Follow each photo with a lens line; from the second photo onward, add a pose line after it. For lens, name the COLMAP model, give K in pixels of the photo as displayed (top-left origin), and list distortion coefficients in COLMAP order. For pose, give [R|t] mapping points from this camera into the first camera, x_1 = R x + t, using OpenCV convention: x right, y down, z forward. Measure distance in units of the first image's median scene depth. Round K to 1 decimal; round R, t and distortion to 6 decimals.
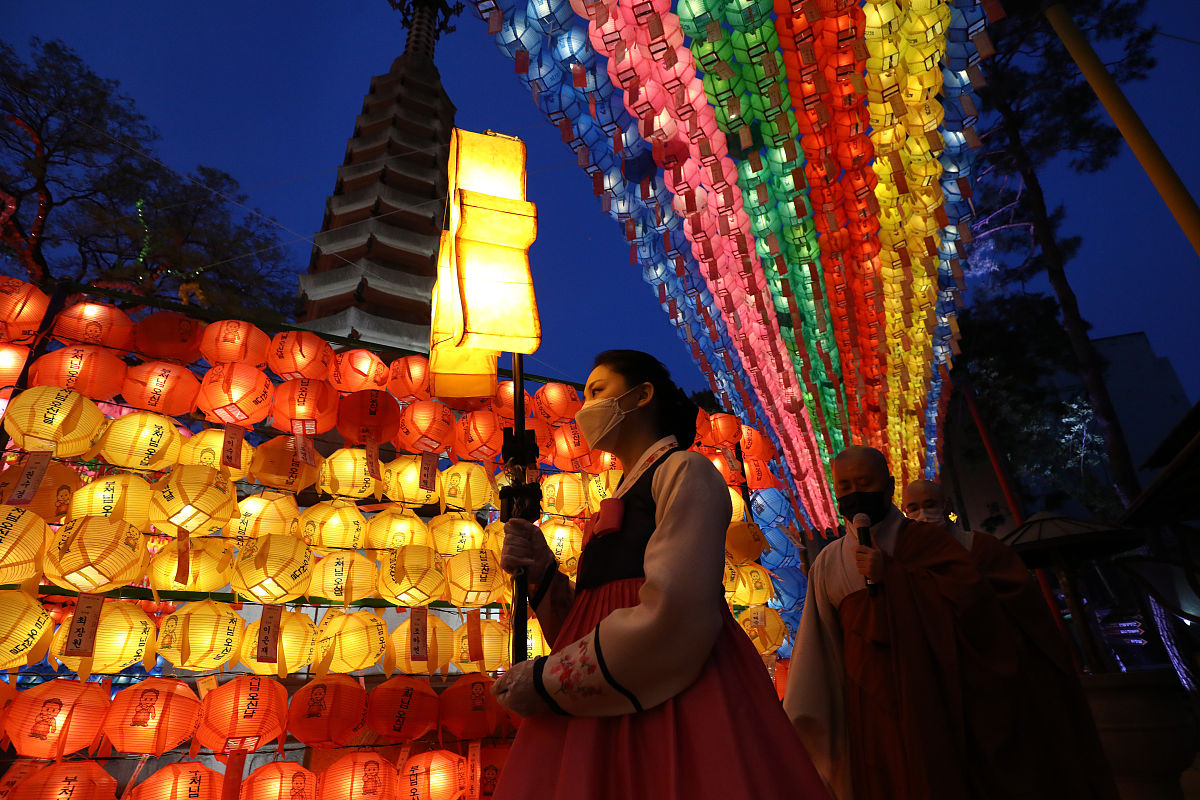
lens RADIAL K [[638.7, 0, 605.8], [0, 638.7, 478.3], [0, 0, 1]] dist [-0.008022, 0.001997]
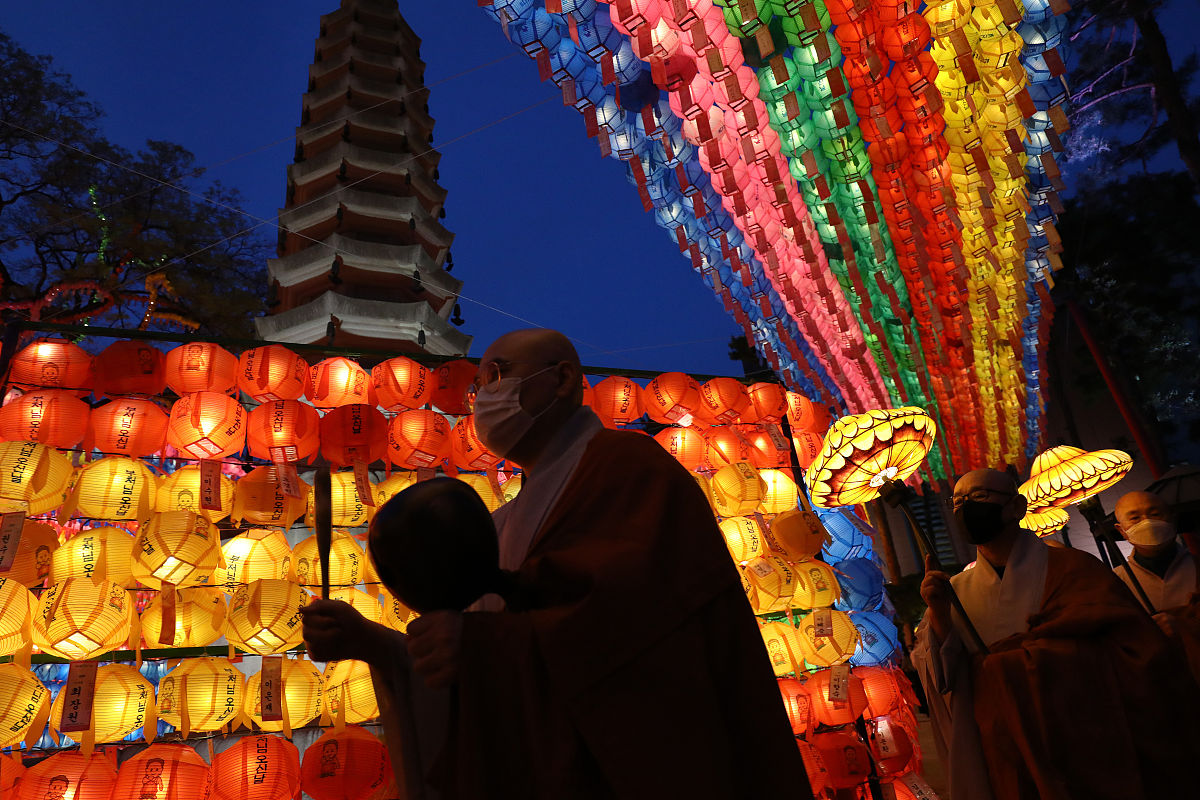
lens RADIAL K [[733.1, 0, 599.9], [0, 733.1, 400.0], [0, 0, 1]] dist [-0.002794, 0.002588]
pose [[0.991254, -0.087075, -0.099163, 0.062060], [0.092745, 0.994221, 0.054071, -0.144286], [0.093881, -0.062795, 0.993601, 0.022750]]
